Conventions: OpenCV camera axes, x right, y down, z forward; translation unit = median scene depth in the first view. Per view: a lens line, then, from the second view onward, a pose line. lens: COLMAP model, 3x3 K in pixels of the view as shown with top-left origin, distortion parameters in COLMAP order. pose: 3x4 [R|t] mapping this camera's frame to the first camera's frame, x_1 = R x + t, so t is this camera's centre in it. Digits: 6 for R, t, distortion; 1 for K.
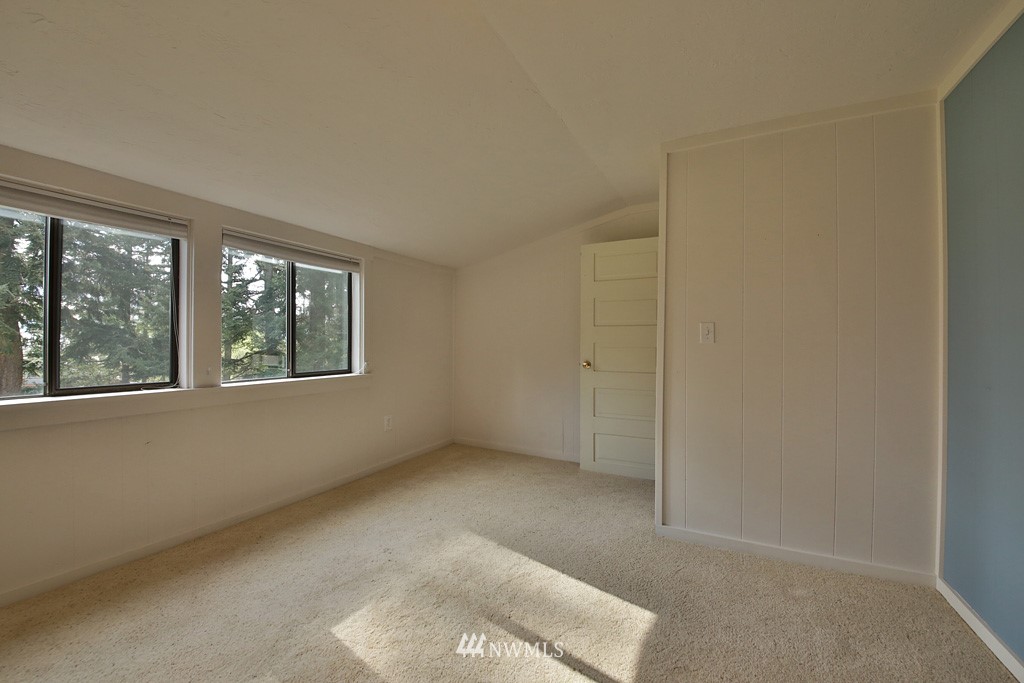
lens RADIAL K [[413.5, 0, 507.4], [0, 413.5, 344.0], [0, 0, 1]] dist [-0.016377, -0.007657]
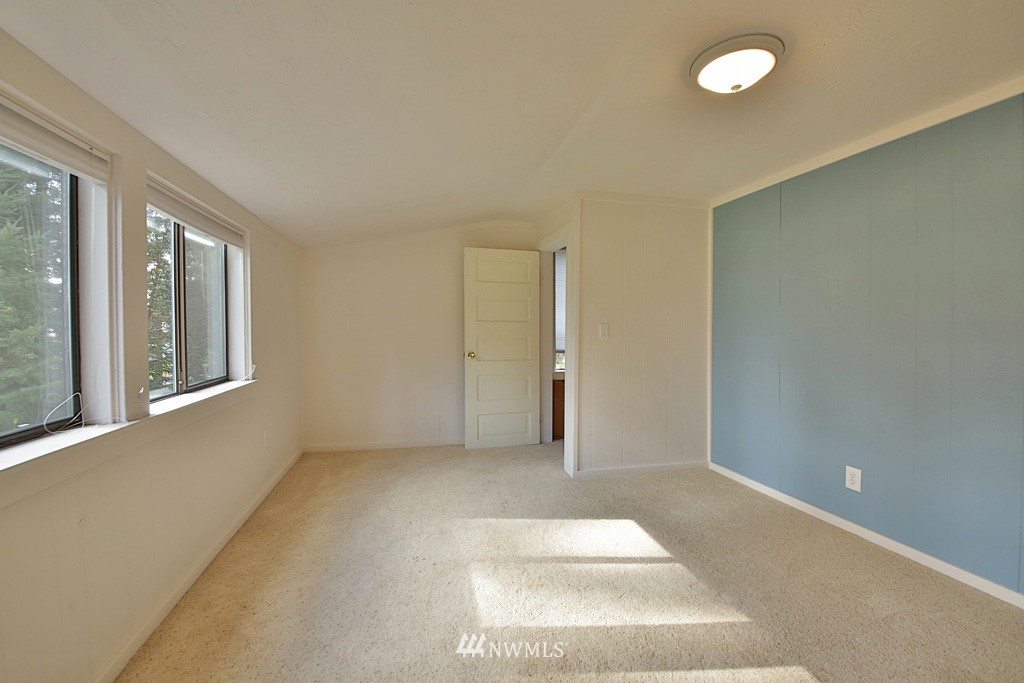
lens RADIAL K [[413.5, 0, 514.9], [0, 413.5, 336.2], [0, 0, 1]] dist [-0.016377, -0.007657]
pose [[0.744061, -0.010450, 0.668030, -0.493832], [-0.004350, 0.999781, 0.020485, -0.026931], [-0.668098, -0.018148, 0.743852, 0.089288]]
